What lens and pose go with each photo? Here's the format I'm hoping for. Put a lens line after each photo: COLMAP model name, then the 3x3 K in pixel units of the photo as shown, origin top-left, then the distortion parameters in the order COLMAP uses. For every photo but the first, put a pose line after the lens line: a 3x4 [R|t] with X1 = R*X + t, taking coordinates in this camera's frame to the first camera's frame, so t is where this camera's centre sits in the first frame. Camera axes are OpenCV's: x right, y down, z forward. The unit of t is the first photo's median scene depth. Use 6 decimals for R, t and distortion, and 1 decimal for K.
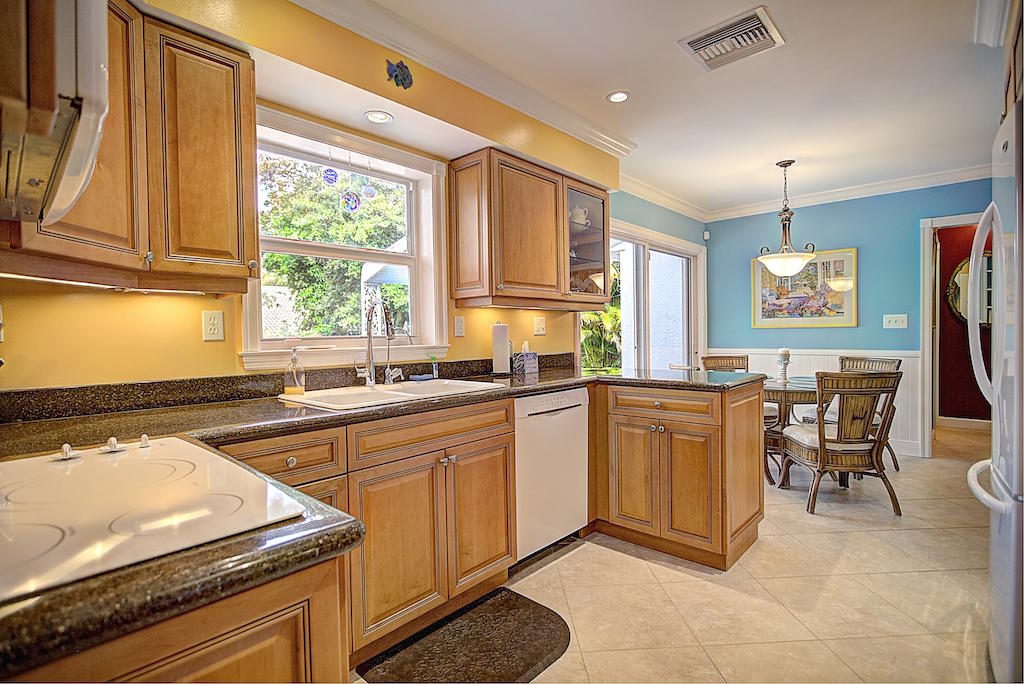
lens RADIAL K [[486.3, 0, 512.0], [0, 486.3, 342.0], [0, 0, 1]] dist [0.000043, 0.000097]
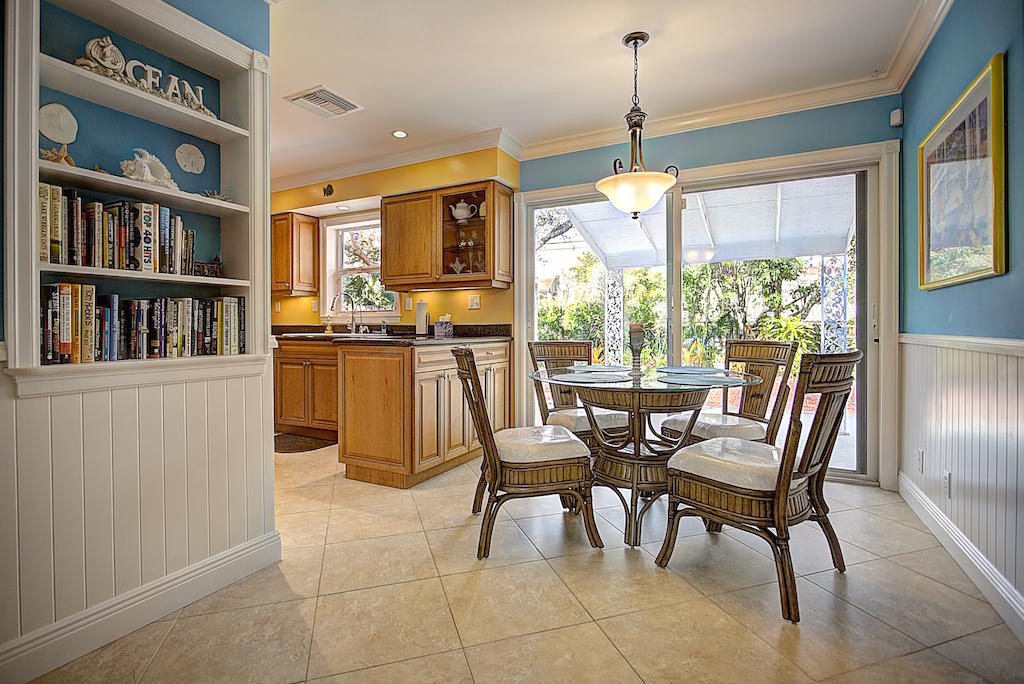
lens RADIAL K [[496.7, 0, 514.7], [0, 496.7, 332.8], [0, 0, 1]] dist [0.000095, 0.000007]
pose [[0.250034, 0.026734, -0.967868, 1.826497], [-0.024080, 0.999481, 0.021386, 0.022190], [0.967937, 0.017959, 0.250549, 1.061181]]
